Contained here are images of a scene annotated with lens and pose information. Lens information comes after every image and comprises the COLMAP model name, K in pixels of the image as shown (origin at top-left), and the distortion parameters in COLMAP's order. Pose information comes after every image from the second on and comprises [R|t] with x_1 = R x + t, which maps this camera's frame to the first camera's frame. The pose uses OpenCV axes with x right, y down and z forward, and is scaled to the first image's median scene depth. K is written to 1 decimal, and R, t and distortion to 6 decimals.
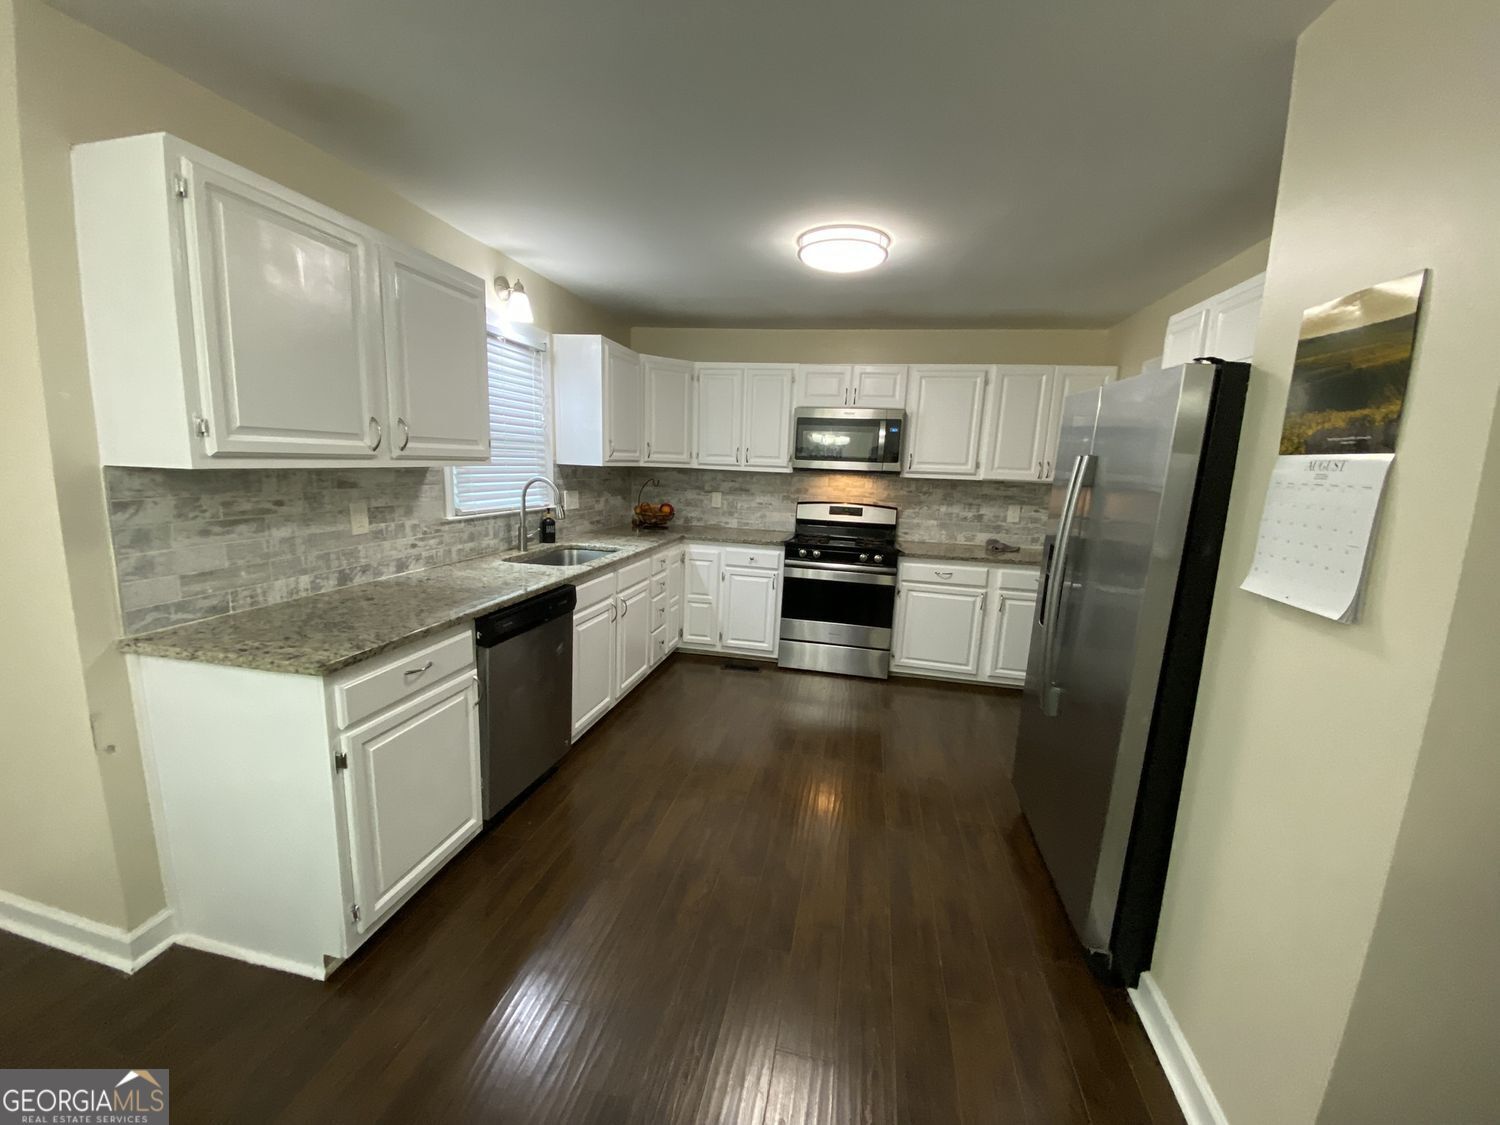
lens RADIAL K [[612.3, 0, 750.0], [0, 612.3, 562.5], [0, 0, 1]] dist [0.014219, -0.017435]
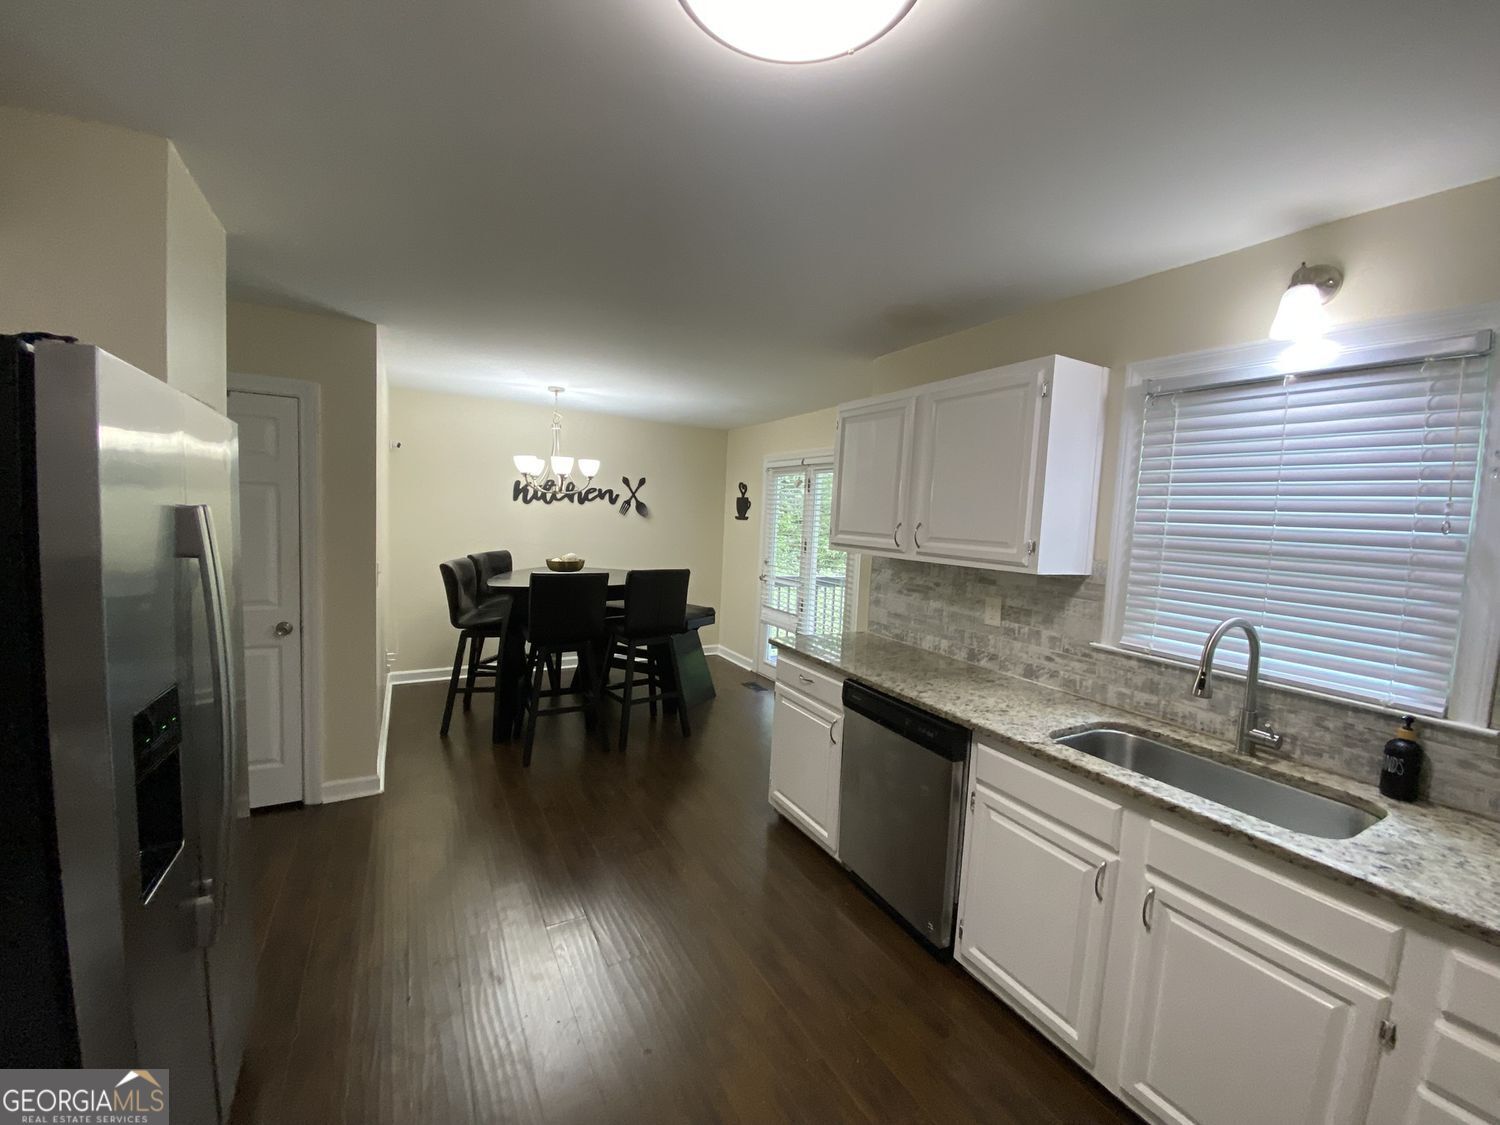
lens RADIAL K [[612.3, 0, 750.0], [0, 612.3, 562.5], [0, 0, 1]] dist [0.014219, -0.017435]
pose [[-0.769996, -0.029221, -0.637379, 0.487693], [-0.184750, 0.966368, 0.178886, -0.310102], [0.610716, 0.255497, -0.749498, 1.717168]]
